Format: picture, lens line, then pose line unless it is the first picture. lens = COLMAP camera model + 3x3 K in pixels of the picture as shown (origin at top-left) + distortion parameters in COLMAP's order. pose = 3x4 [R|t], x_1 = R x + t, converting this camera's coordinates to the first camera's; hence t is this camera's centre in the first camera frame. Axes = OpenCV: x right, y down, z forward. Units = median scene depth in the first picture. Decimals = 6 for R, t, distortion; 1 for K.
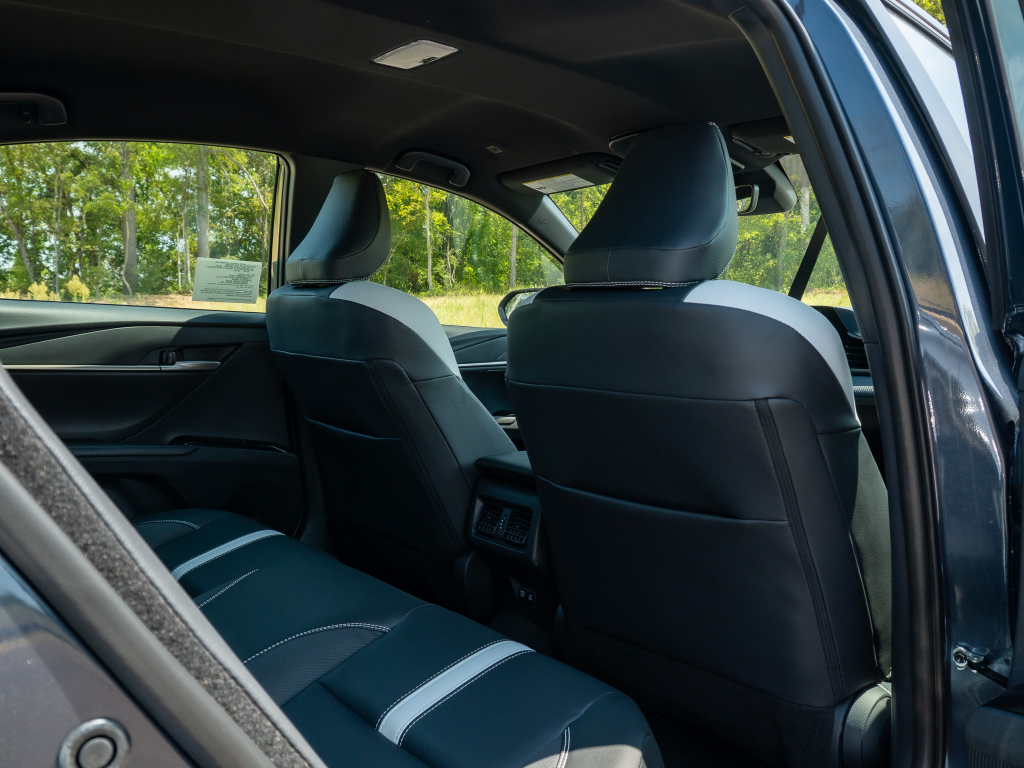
lens RADIAL K [[794.6, 0, 509.1], [0, 794.6, 387.5], [0, 0, 1]] dist [-0.022598, -0.004445]
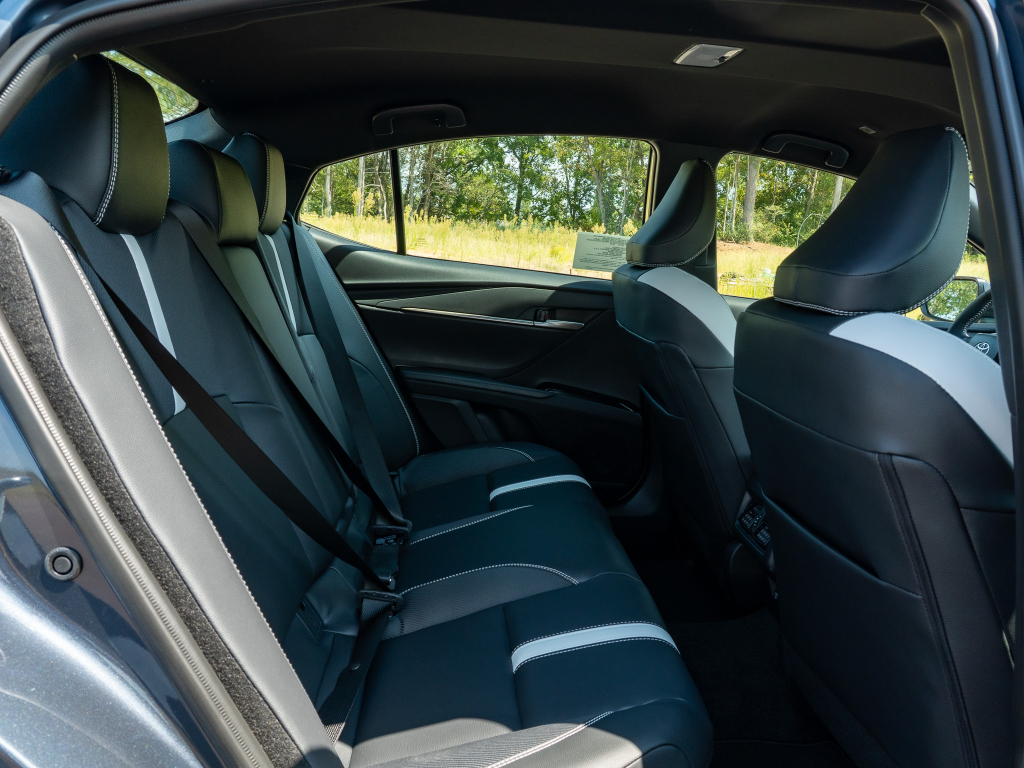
lens RADIAL K [[794.6, 0, 543.8], [0, 794.6, 376.9], [0, 0, 1]] dist [-0.022598, -0.004445]
pose [[0.806652, 0.154137, -0.570573, 0.252964], [-0.124889, 0.988048, 0.090353, -0.052007], [0.577681, -0.001625, 0.816261, 0.025013]]
